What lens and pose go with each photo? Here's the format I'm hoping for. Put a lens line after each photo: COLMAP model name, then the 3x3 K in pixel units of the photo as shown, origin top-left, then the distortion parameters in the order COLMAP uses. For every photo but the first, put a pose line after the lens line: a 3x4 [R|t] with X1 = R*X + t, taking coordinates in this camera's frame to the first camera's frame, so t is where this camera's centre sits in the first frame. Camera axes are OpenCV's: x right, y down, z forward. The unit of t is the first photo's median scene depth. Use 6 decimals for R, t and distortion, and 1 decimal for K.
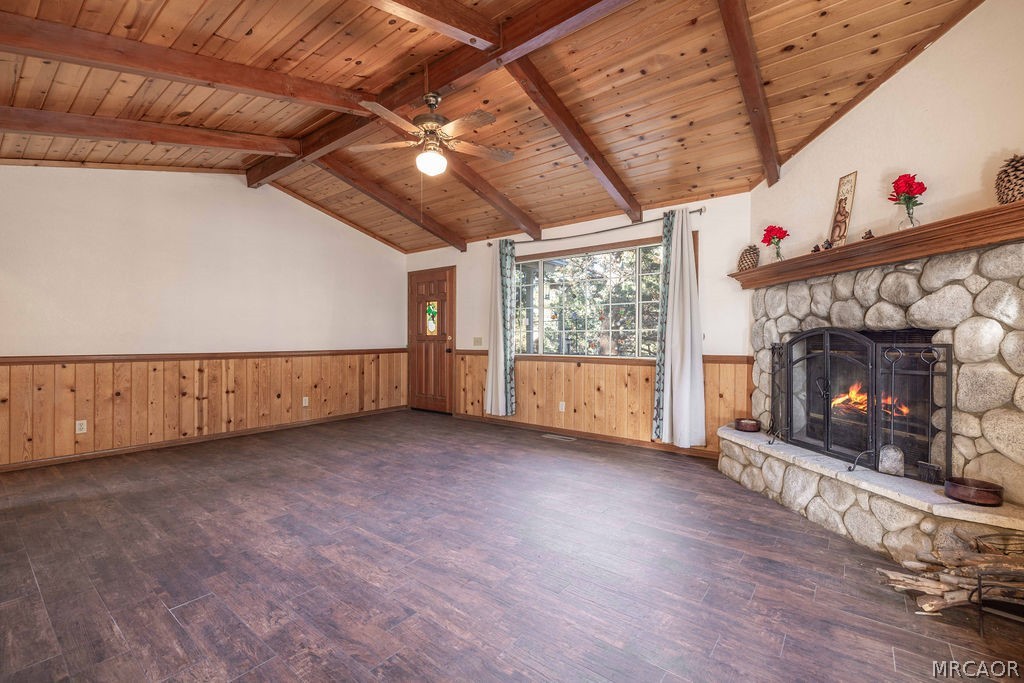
lens RADIAL K [[453.1, 0, 519.0], [0, 453.1, 338.2], [0, 0, 1]] dist [-0.000708, 0.000377]
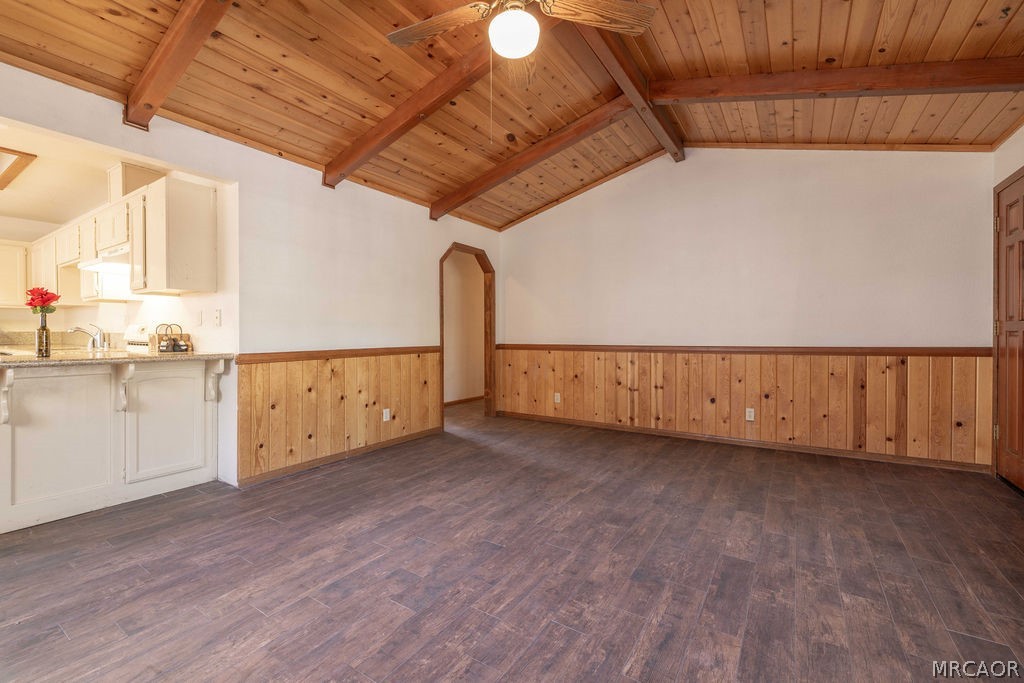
lens RADIAL K [[432.9, 0, 509.0], [0, 432.9, 338.1], [0, 0, 1]] dist [-0.000952, 0.000452]
pose [[0.054875, 0.008460, -0.998457, 0.313377], [0.008176, 0.999927, 0.008921, 0.006329], [0.998460, -0.008653, 0.054802, 0.804428]]
